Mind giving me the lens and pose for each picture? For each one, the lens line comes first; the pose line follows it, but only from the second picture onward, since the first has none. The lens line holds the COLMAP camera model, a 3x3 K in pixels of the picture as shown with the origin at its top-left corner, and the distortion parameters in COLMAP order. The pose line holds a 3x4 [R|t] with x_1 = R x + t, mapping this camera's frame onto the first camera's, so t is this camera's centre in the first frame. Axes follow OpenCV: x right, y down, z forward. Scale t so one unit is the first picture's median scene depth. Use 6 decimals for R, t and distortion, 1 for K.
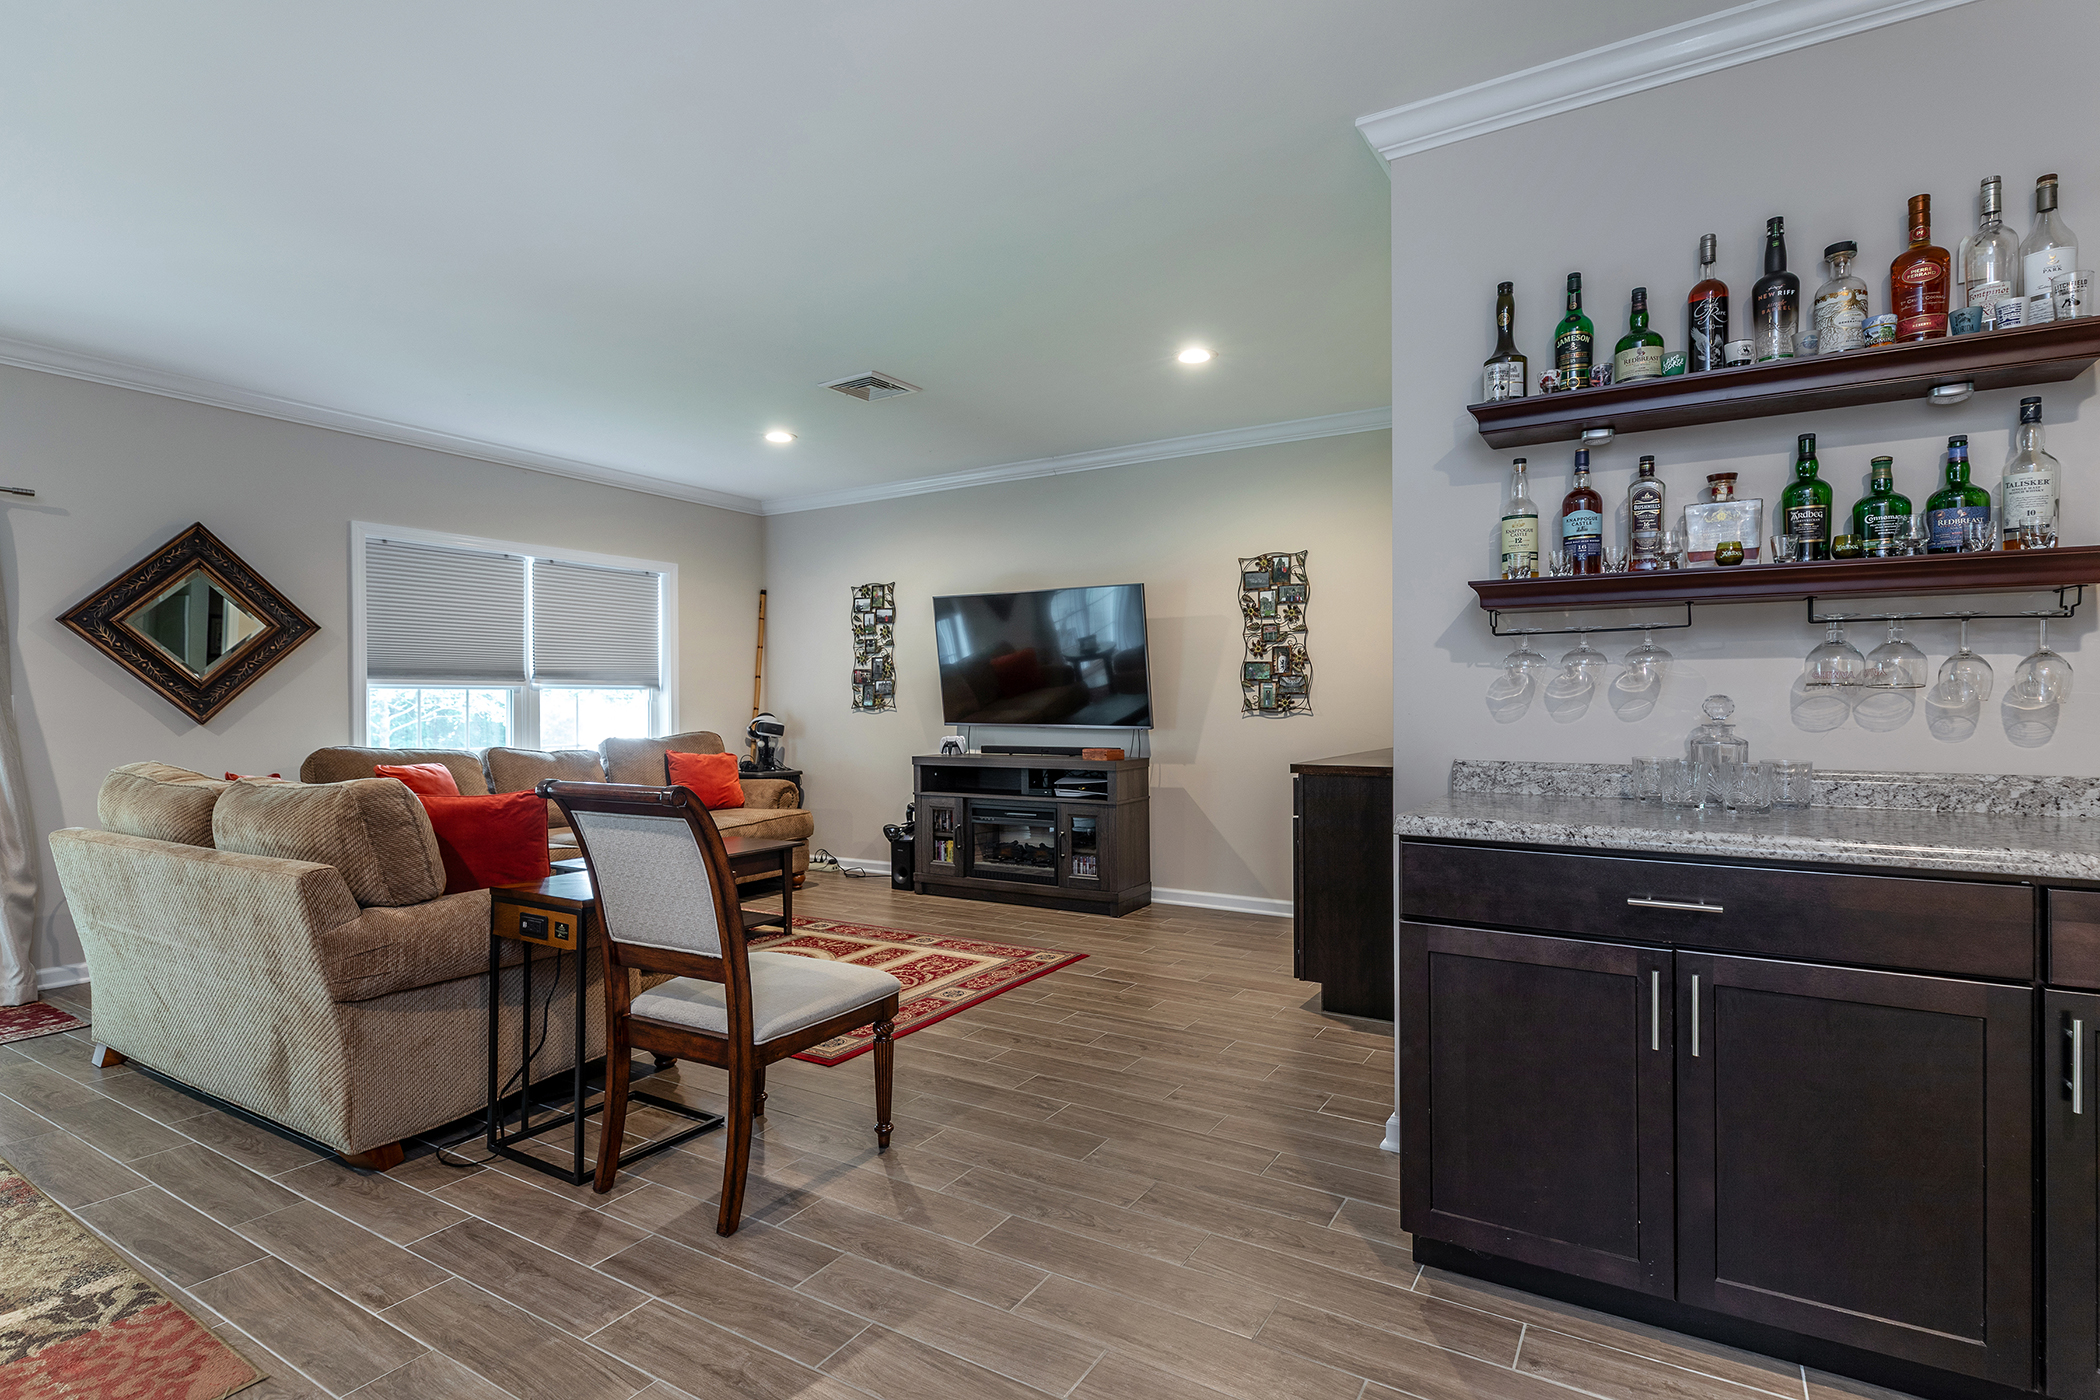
lens RADIAL K [[1014.7, 0, 1066.9], [0, 1014.7, 699.5], [0, 0, 1]] dist [0.002406, -0.000625]
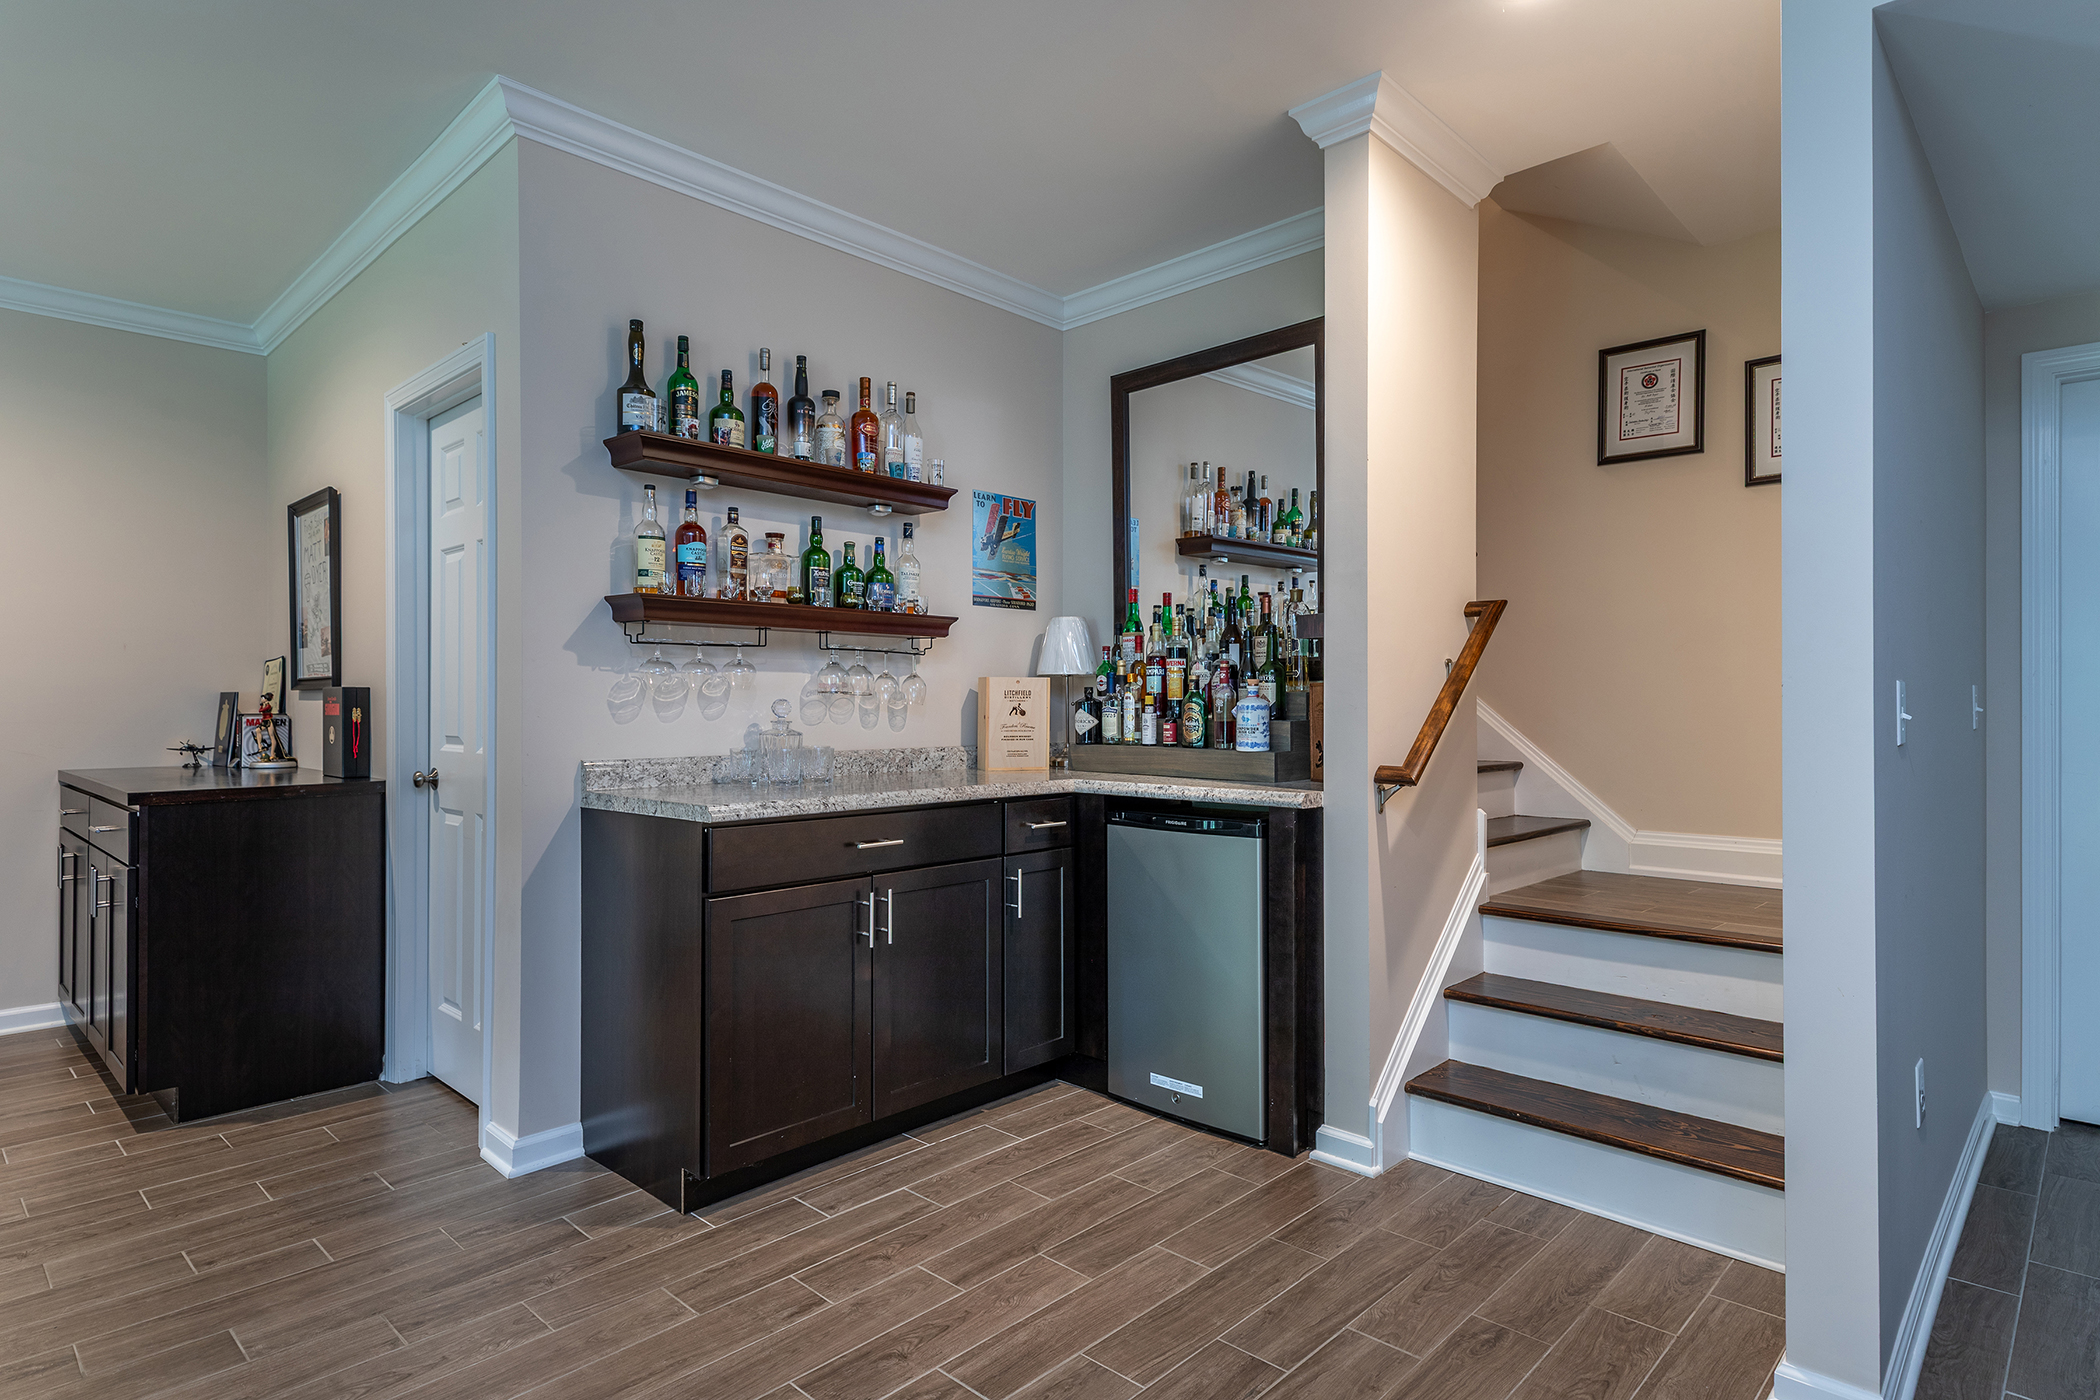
lens RADIAL K [[1179.1, 0, 1060.7], [0, 1179.1, 697.8], [0, 0, 1]] dist [0.032015, -0.012812]
pose [[0.187322, 0.004250, 0.982289, -0.803084], [-0.000789, 0.999991, -0.004176, 0.000343], [-0.982298, 0.000007, 0.187324, 0.341643]]
